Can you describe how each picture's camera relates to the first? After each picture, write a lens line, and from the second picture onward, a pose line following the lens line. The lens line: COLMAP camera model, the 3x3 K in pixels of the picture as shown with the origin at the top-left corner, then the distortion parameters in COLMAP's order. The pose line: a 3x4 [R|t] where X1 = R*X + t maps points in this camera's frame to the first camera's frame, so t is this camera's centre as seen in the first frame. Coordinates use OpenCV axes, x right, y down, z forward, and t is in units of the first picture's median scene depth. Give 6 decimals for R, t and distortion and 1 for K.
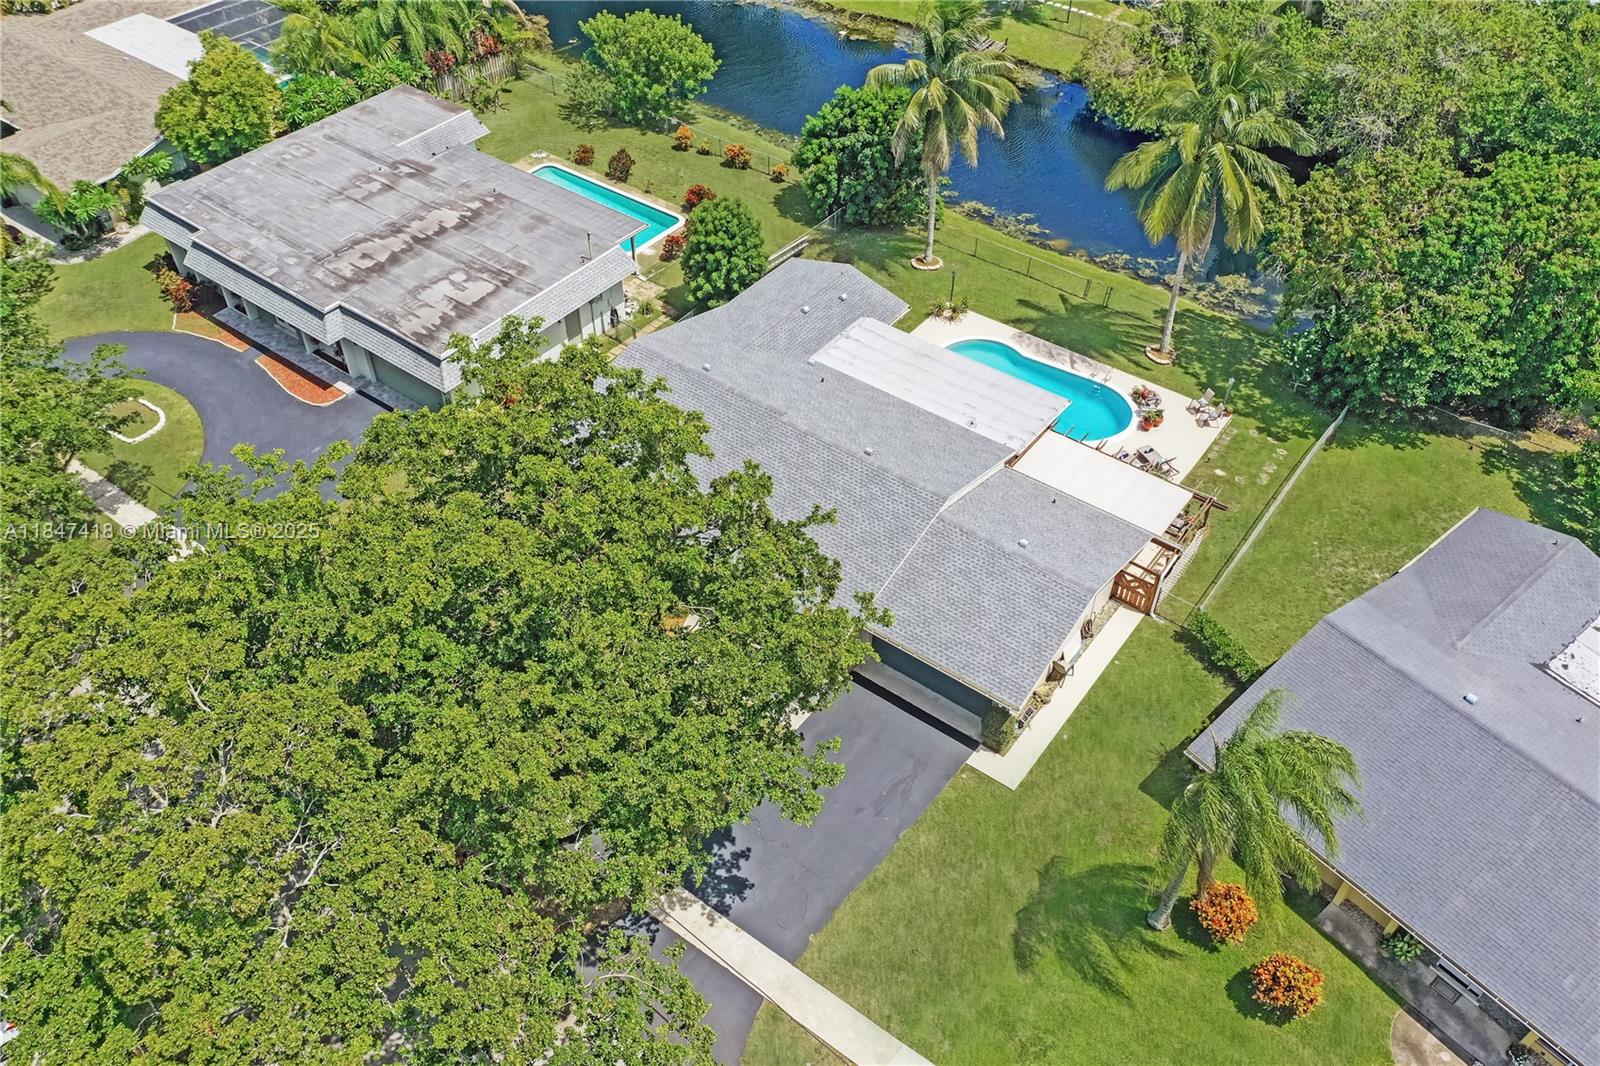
lens RADIAL K [[1254.6, 0, 800.0], [0, 1254.6, 533.0], [0, 0, 1]] dist [0.007768, 0.005137]
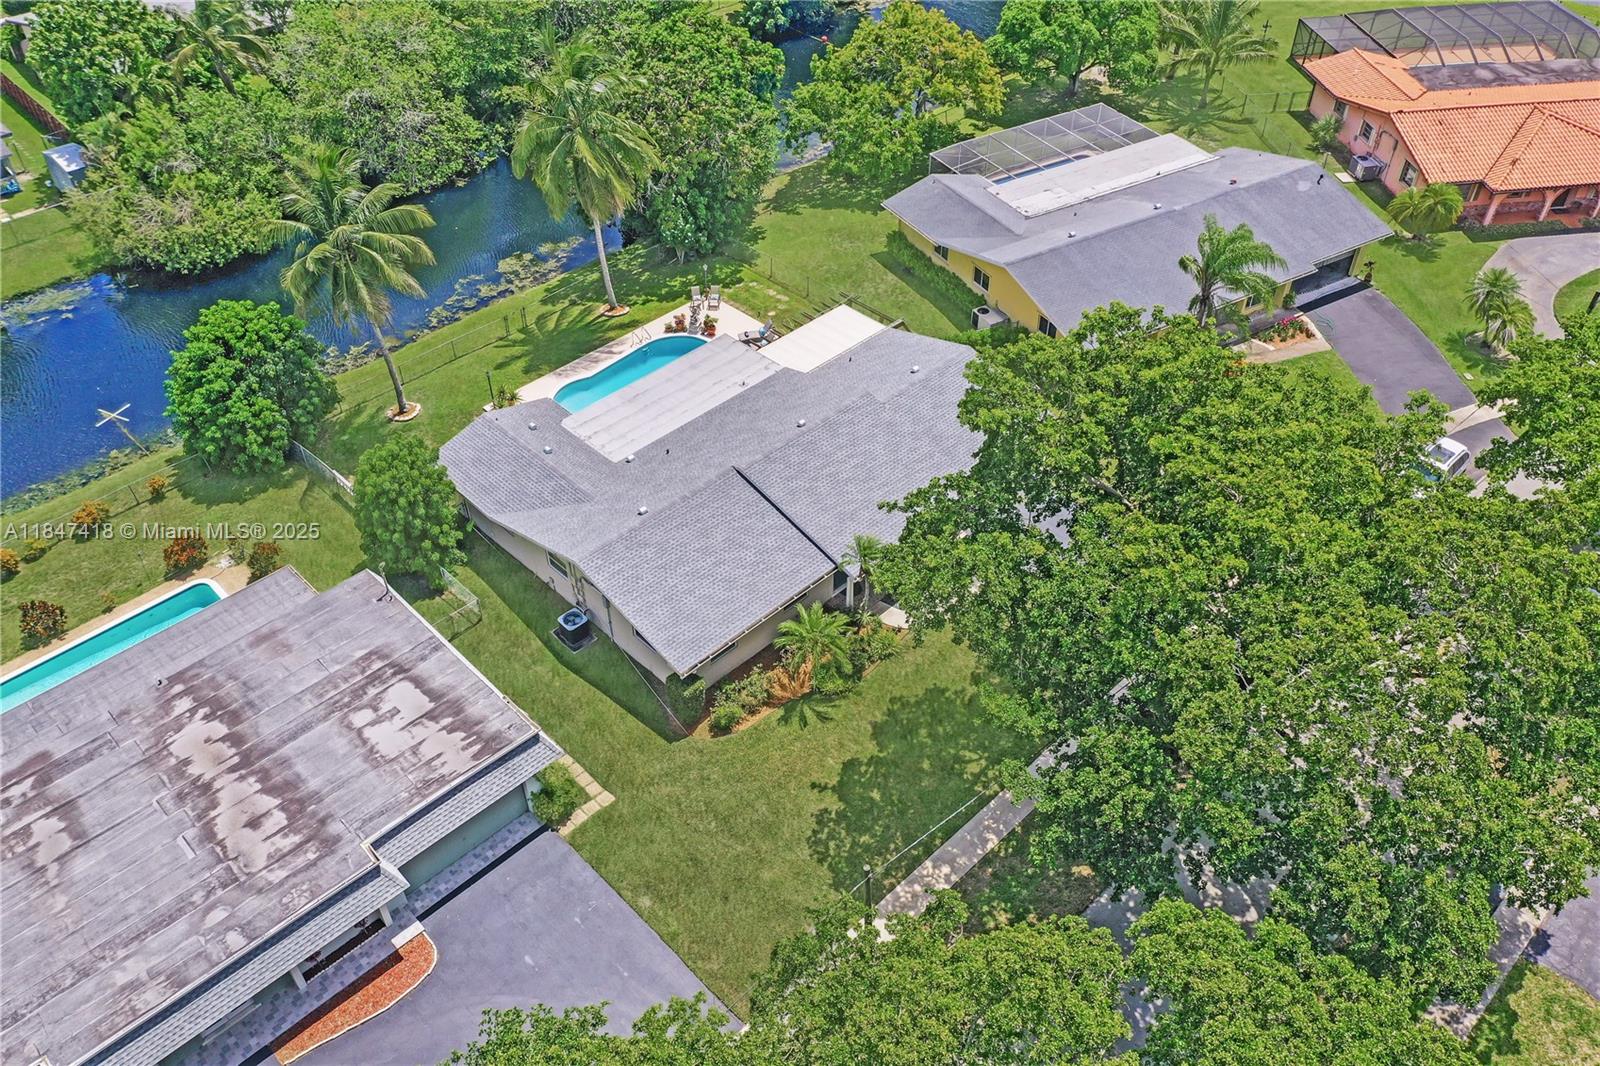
lens RADIAL K [[1254.6, 0, 800.0], [0, 1254.6, 533.0], [0, 0, 1]] dist [0.007768, 0.005137]
pose [[0.160122, -0.674043, 0.721129, -0.679577], [0.695429, 0.595496, 0.402198, -0.379573], [-0.700528, 0.437093, 0.564101, 0.332305]]
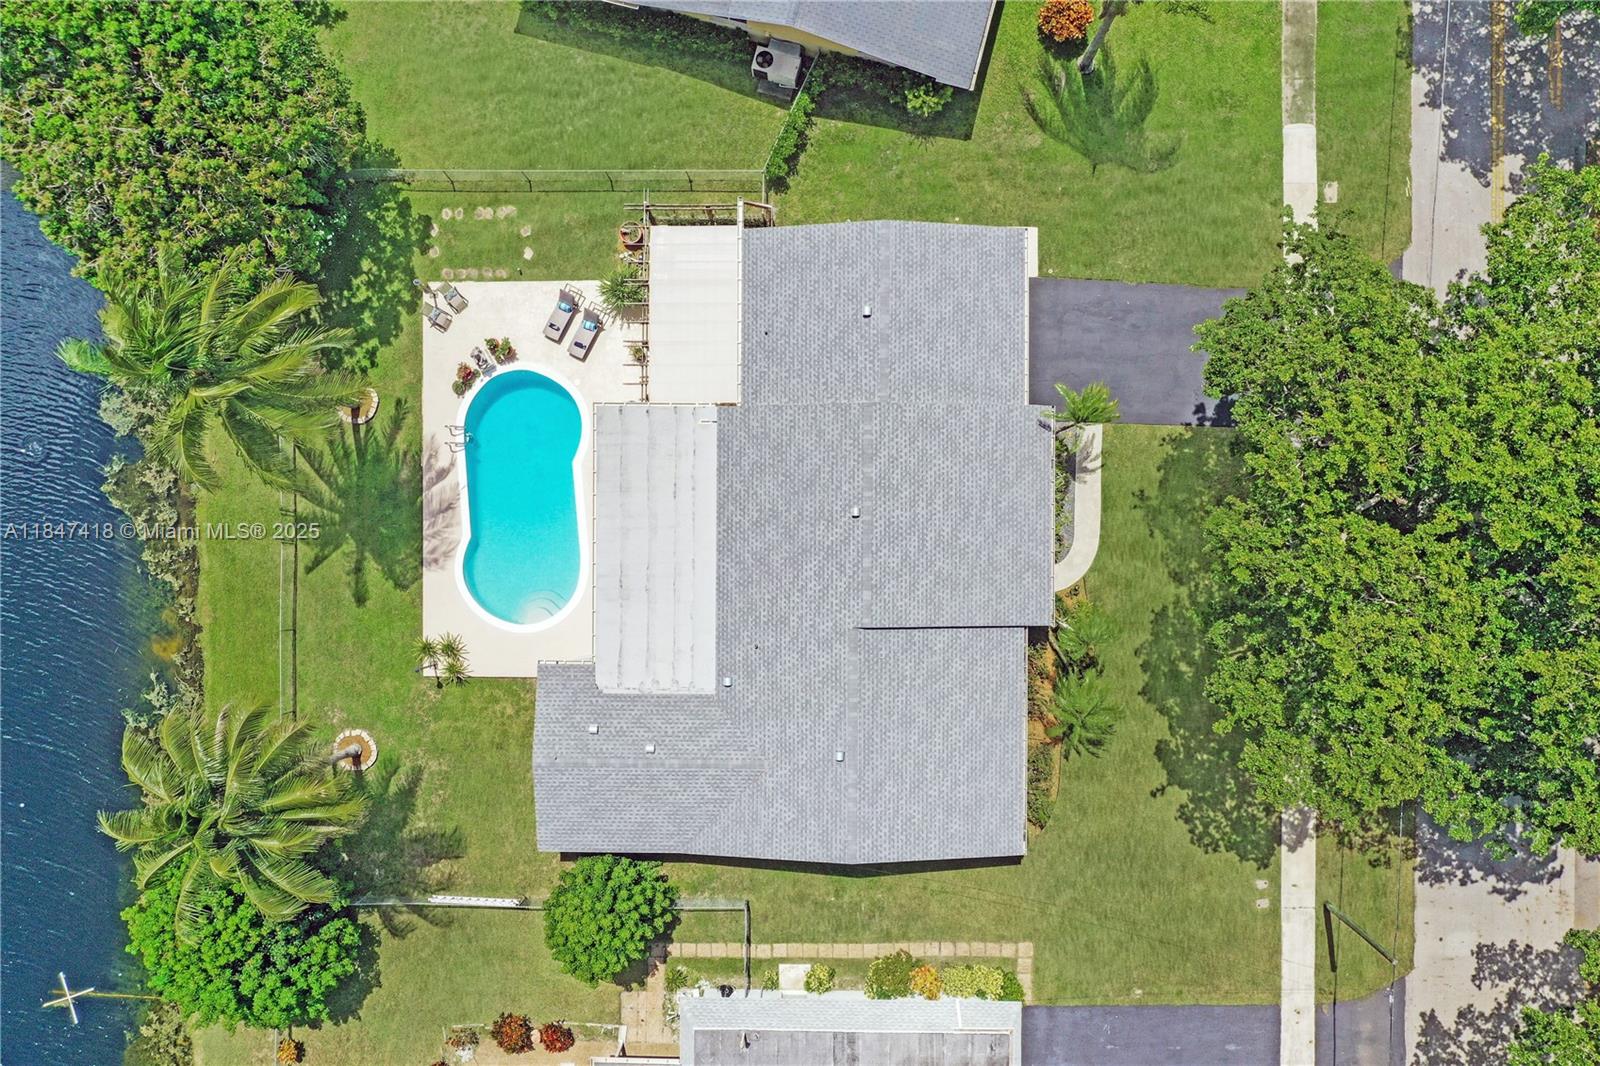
lens RADIAL K [[1254.6, 0, 800.0], [0, 1254.6, 533.0], [0, 0, 1]] dist [0.007768, 0.005137]
pose [[-0.589866, -0.807390, 0.013430, 0.045272], [0.583776, -0.414888, 0.697906, -0.593952], [-0.557911, 0.419511, 0.716063, 0.314158]]
